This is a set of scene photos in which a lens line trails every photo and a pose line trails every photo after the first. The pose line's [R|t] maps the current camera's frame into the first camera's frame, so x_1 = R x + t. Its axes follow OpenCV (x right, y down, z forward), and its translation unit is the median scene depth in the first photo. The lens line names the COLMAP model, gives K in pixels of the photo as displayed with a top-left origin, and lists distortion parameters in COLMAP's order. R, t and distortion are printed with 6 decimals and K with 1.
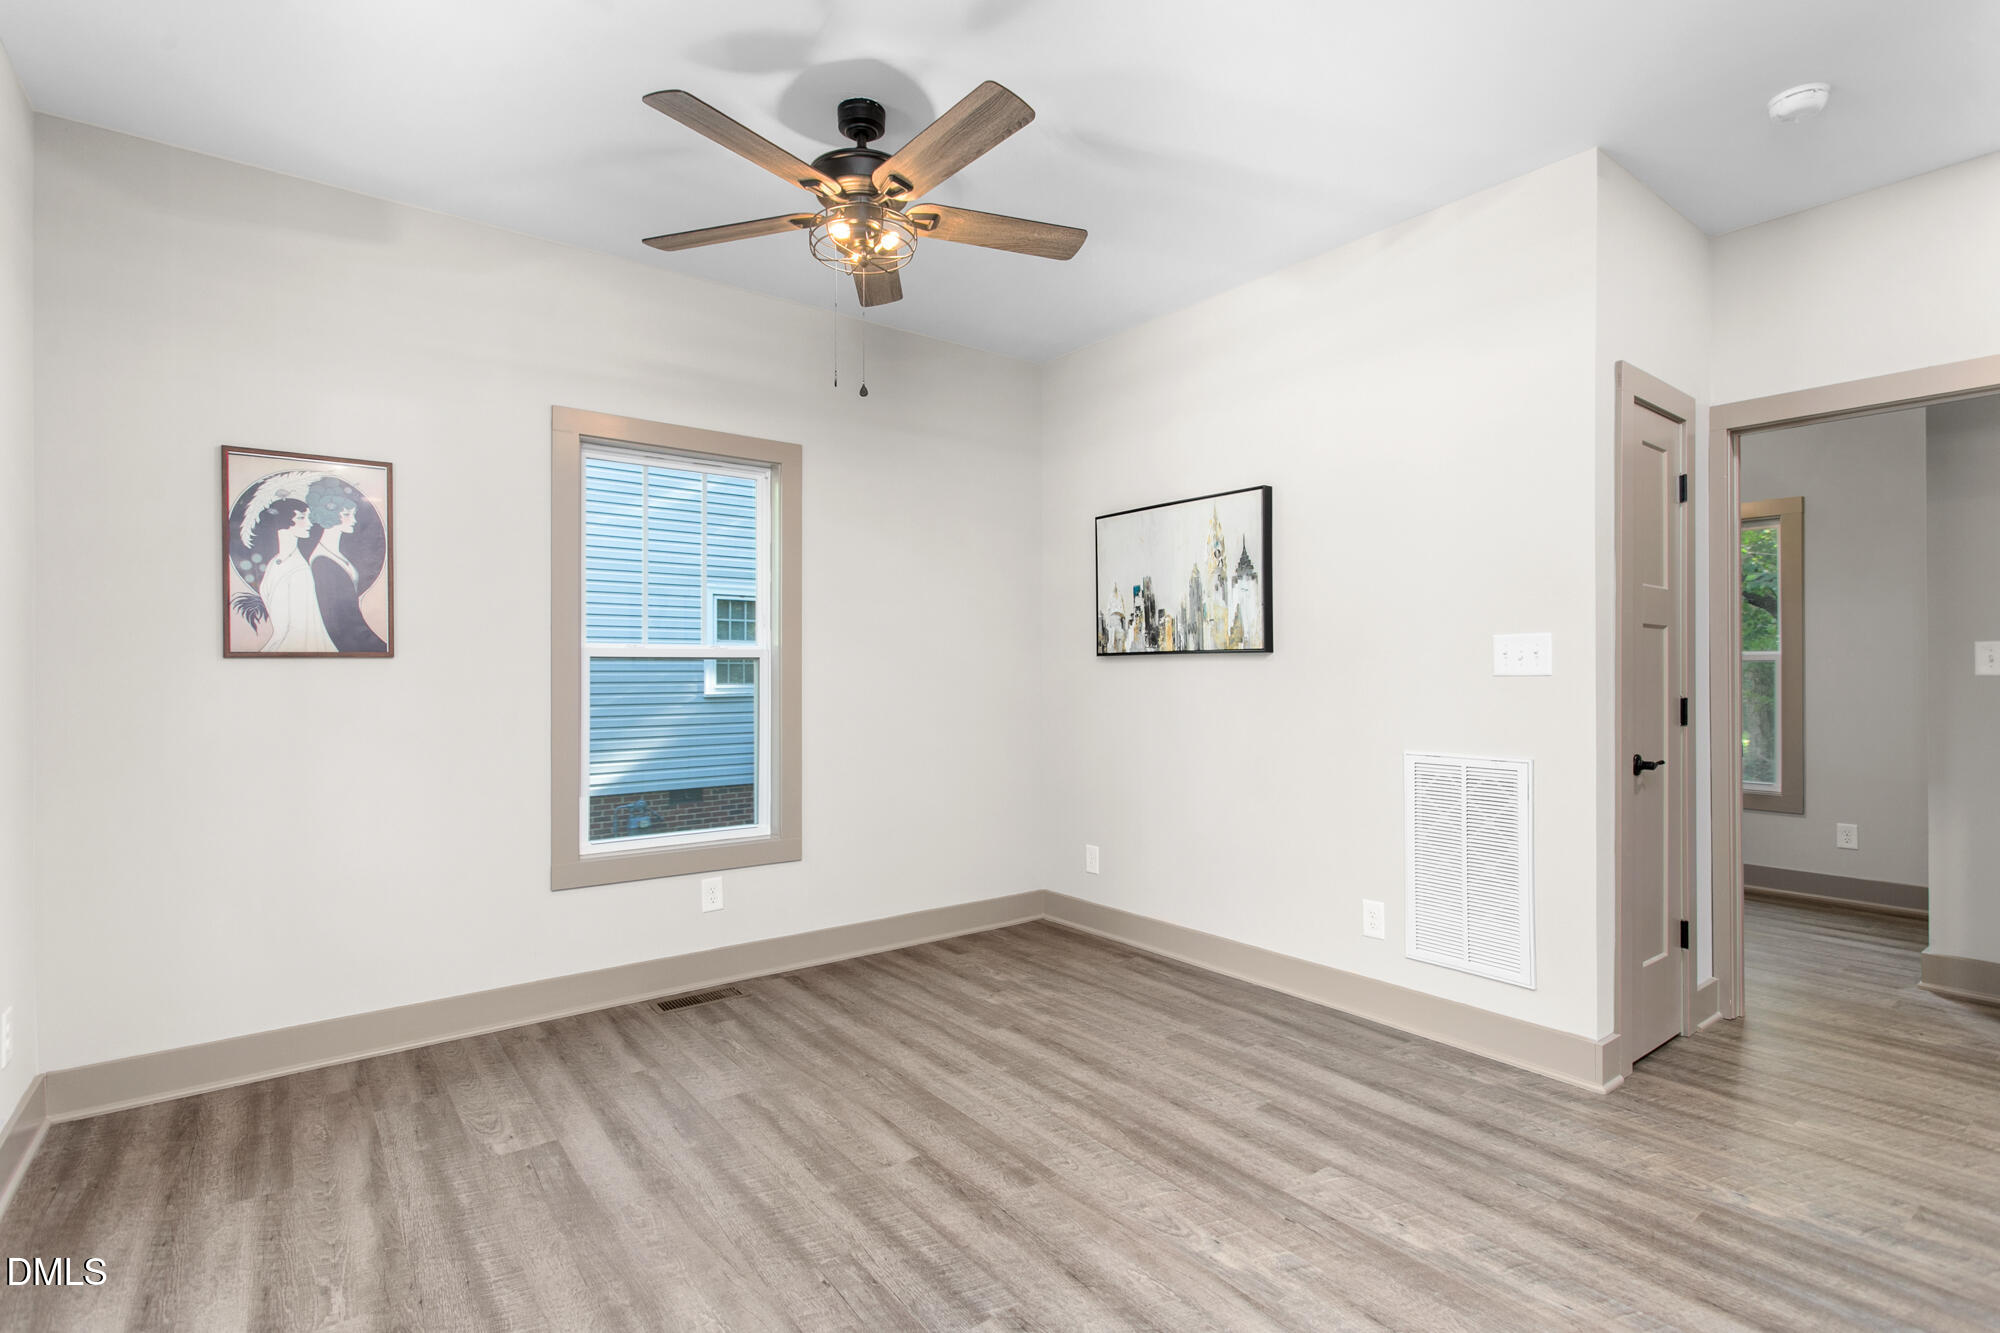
lens RADIAL K [[946.3, 0, 1000.0], [0, 946.3, 666.5], [0, 0, 1]] dist [-0.000106, 0.000039]
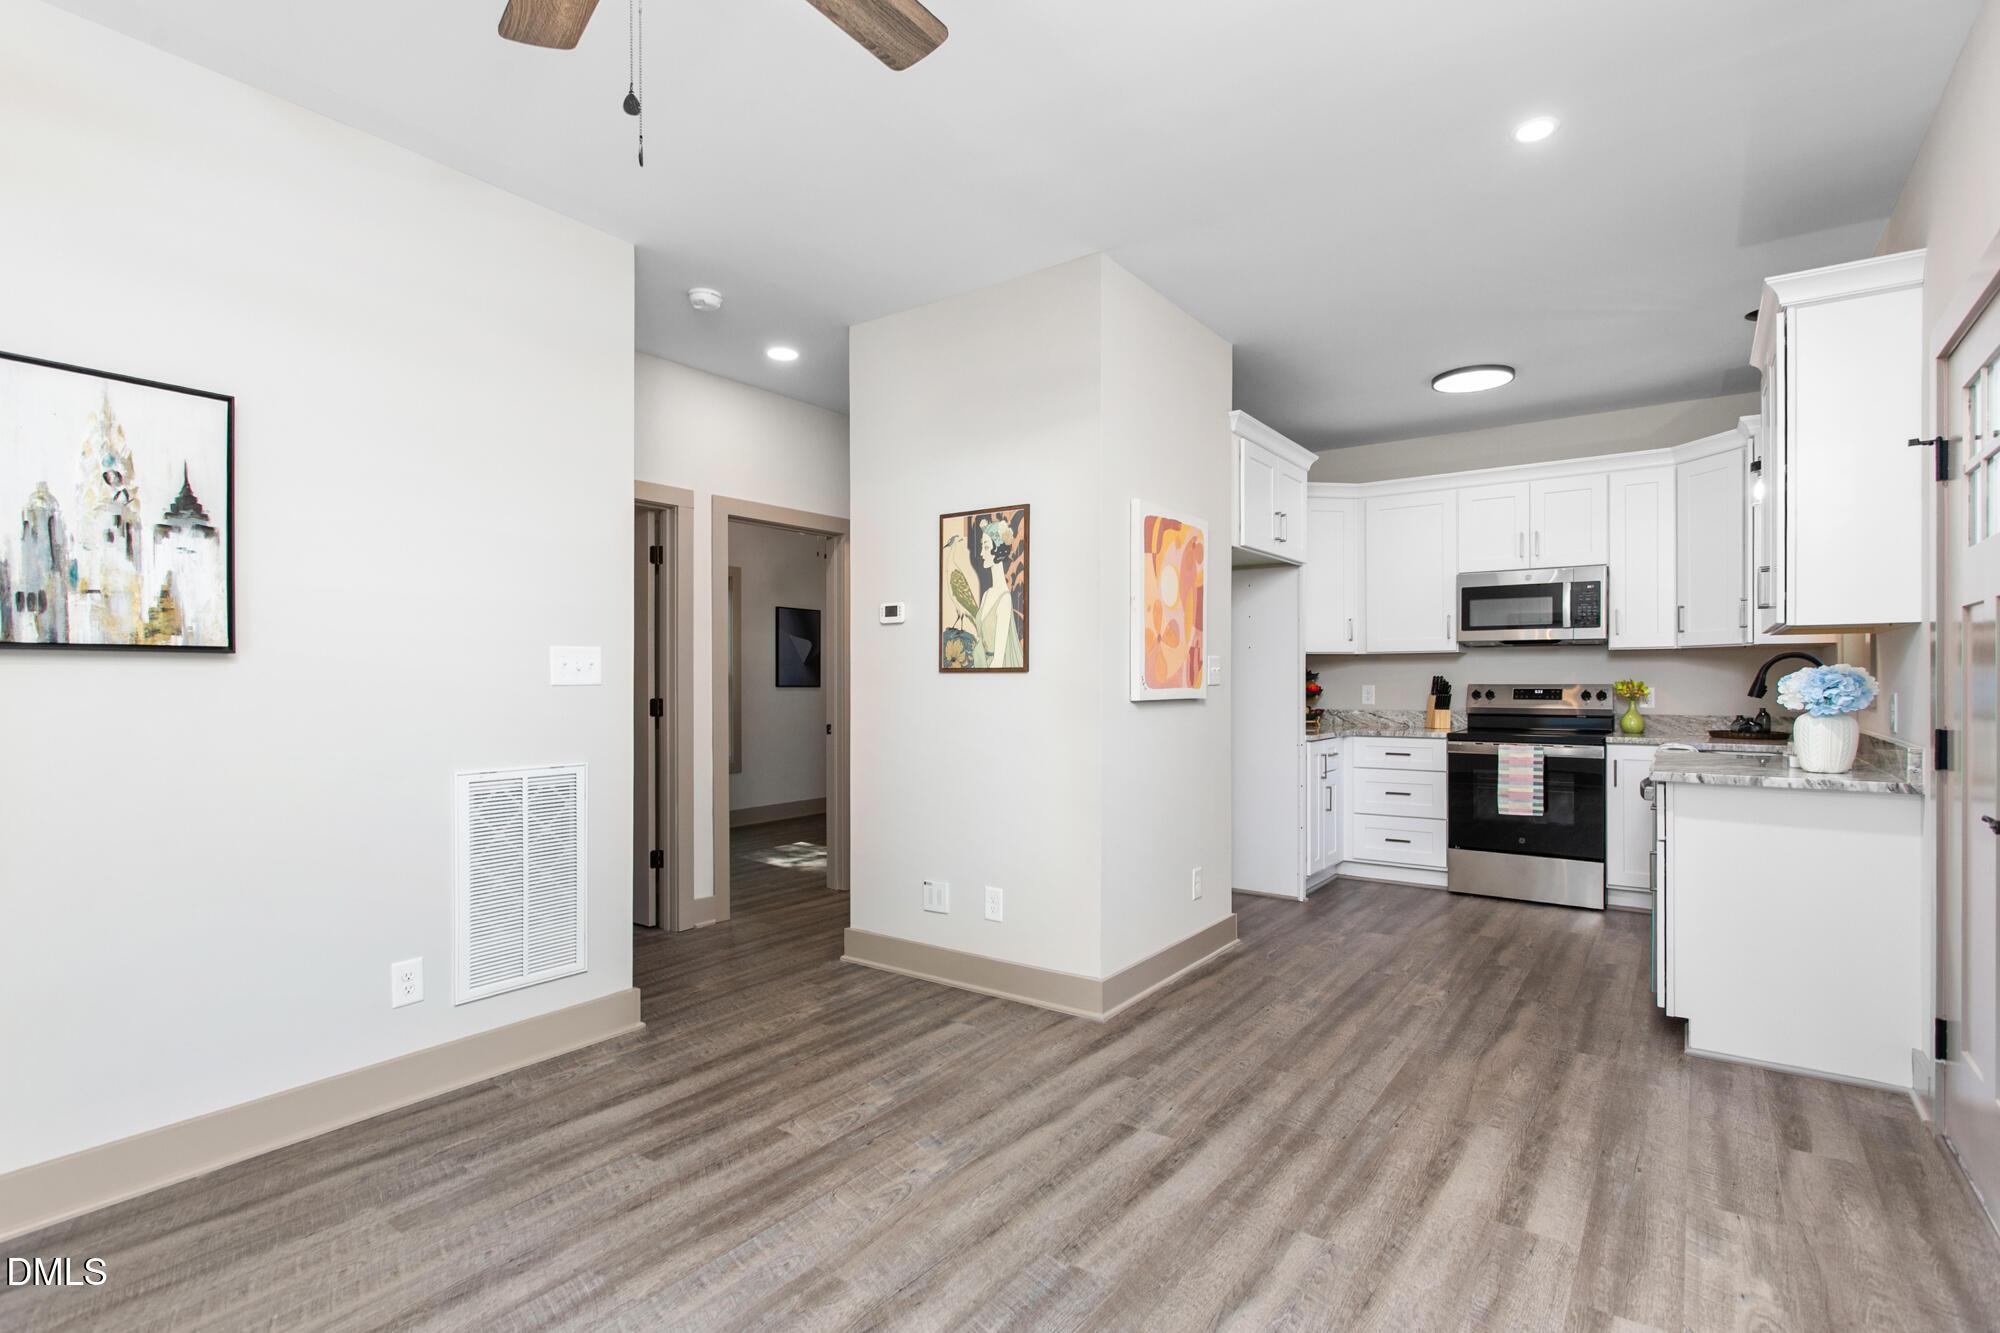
lens RADIAL K [[965.3, 0, 1010.2], [0, 965.3, 684.1], [0, 0, 1]] dist [0.001564, 0.000286]
pose [[-0.294409, 0.000046, 0.955680, -0.755650], [-0.001096, 0.999999, -0.000386, 0.009499], [-0.955679, -0.001161, -0.294408, 0.997042]]
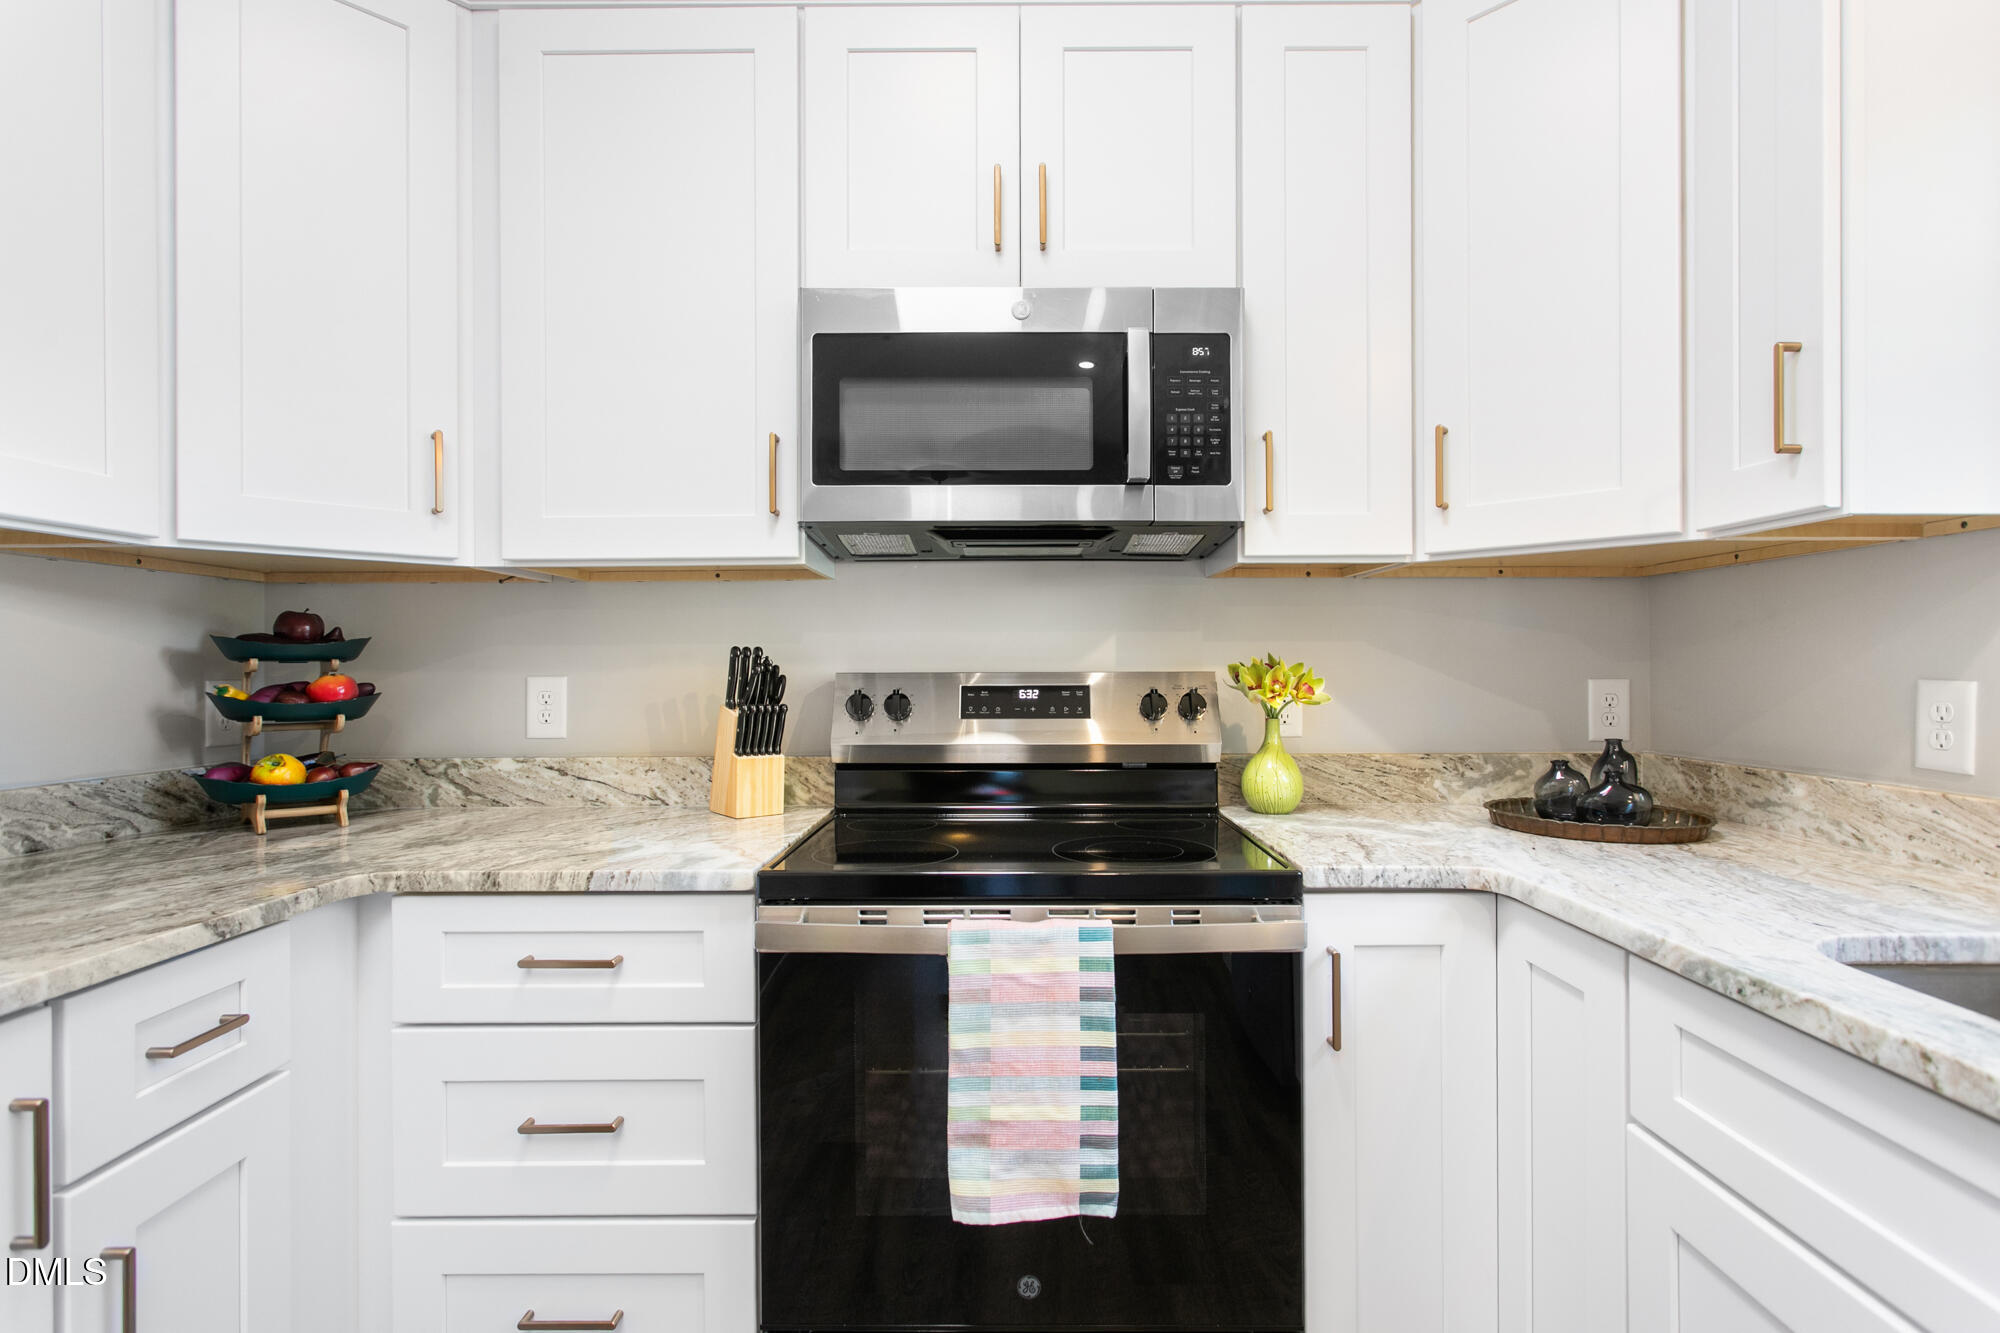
lens RADIAL K [[964.3, 0, 1000.0], [0, 964.3, 666.5], [0, 0, 1]] dist [0.001337, 0.000233]
pose [[-0.786795, 0.005031, 0.617193, 0.587326], [0.001763, 0.999981, -0.005903, 0.007406], [-0.617211, -0.003556, -0.786789, -0.237781]]
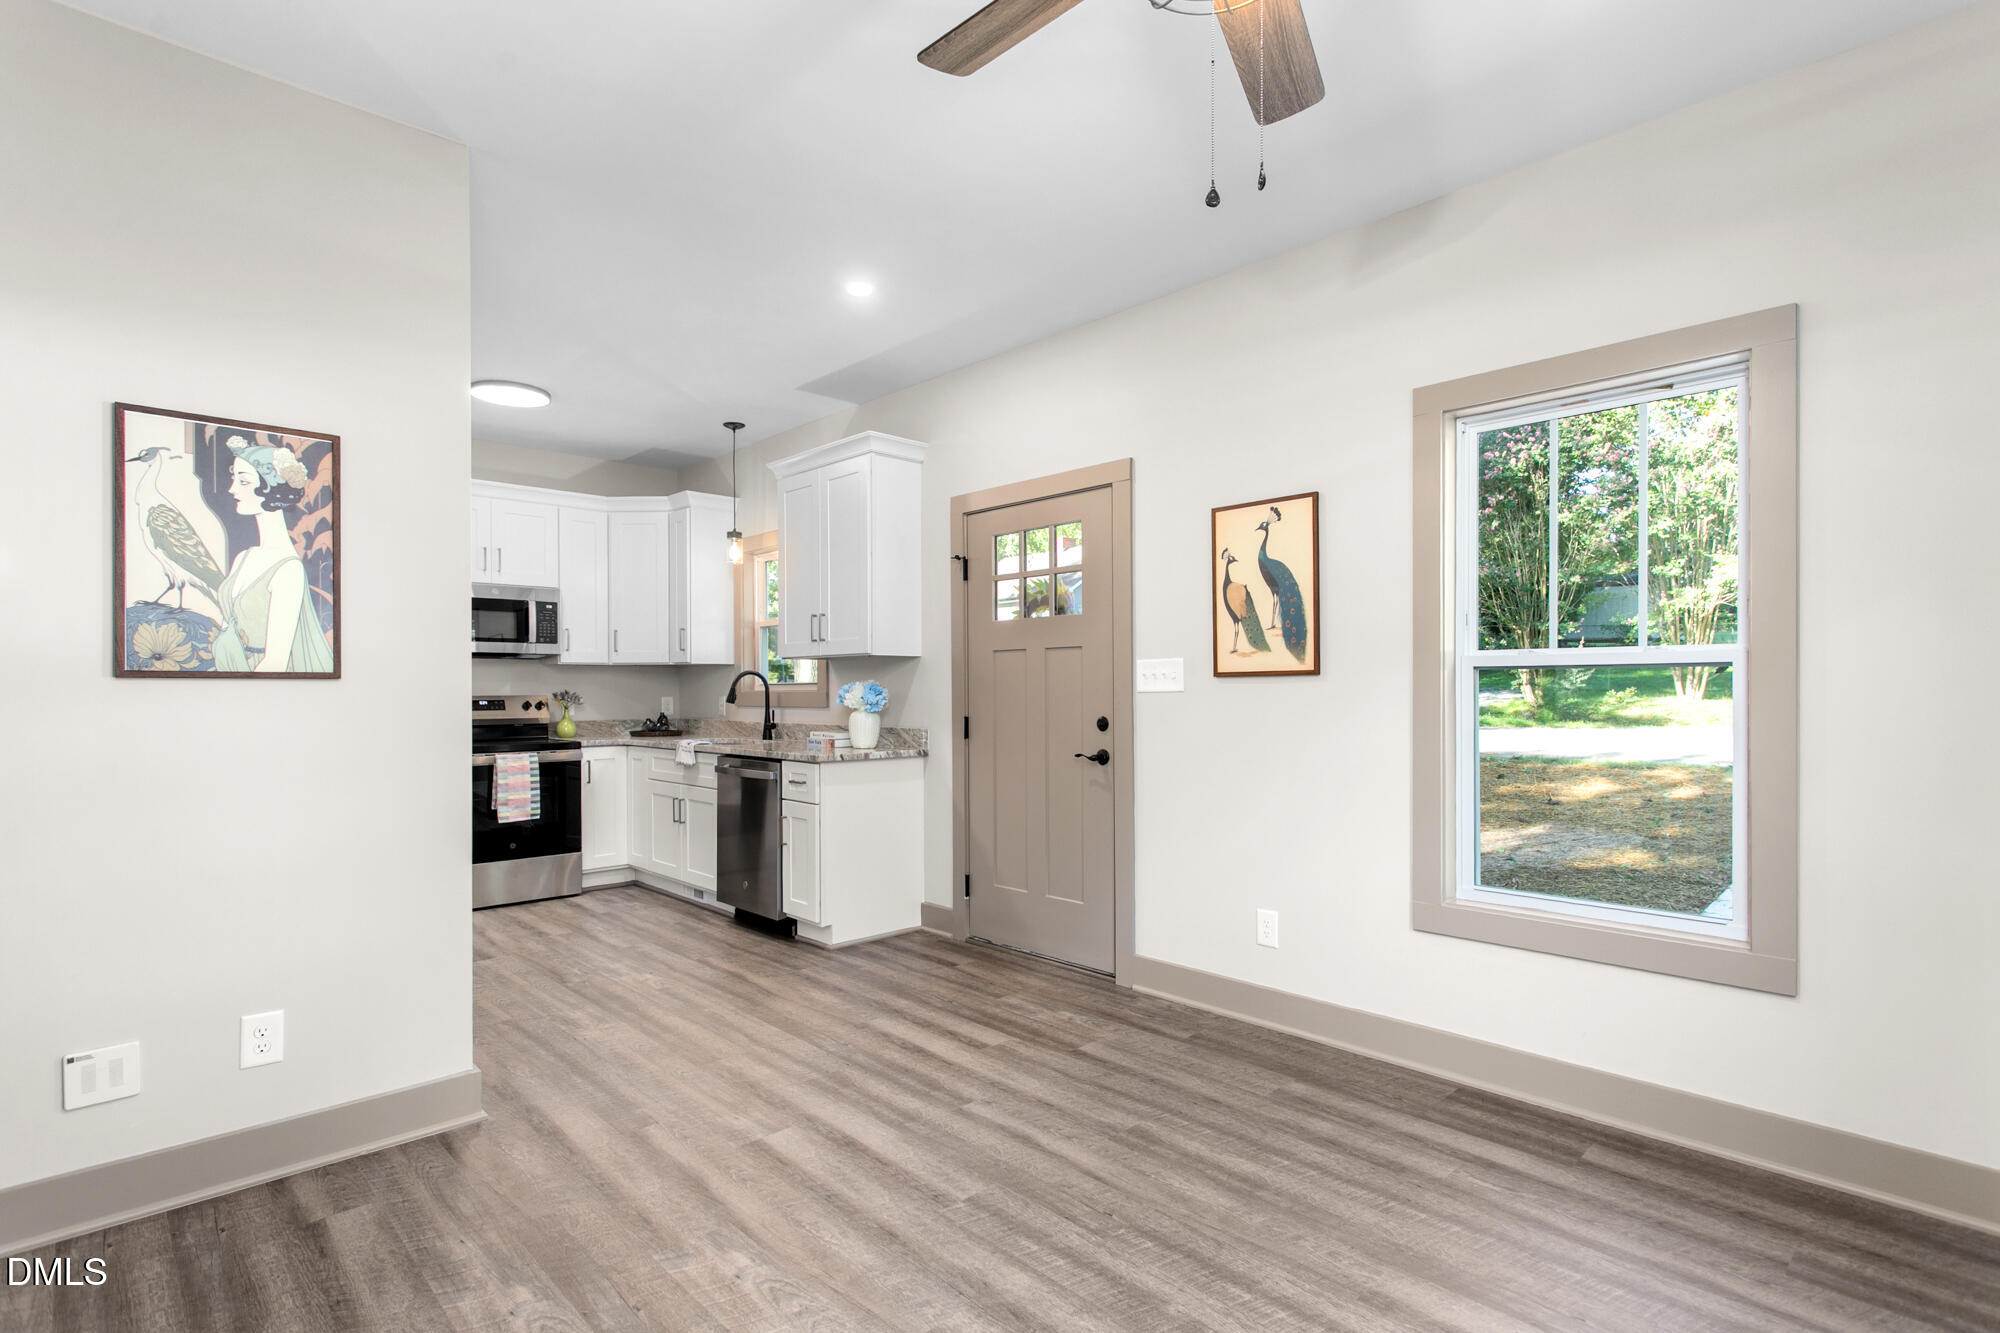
lens RADIAL K [[981.8, 0, 1003.1], [0, 981.8, 687.2], [0, 0, 1]] dist [0.017498, 0.000099]
pose [[-0.993948, 0.007255, -0.109607, 0.053453], [0.007921, 0.999953, -0.005639, 0.010644], [0.109561, -0.006473, -0.993959, 1.646091]]
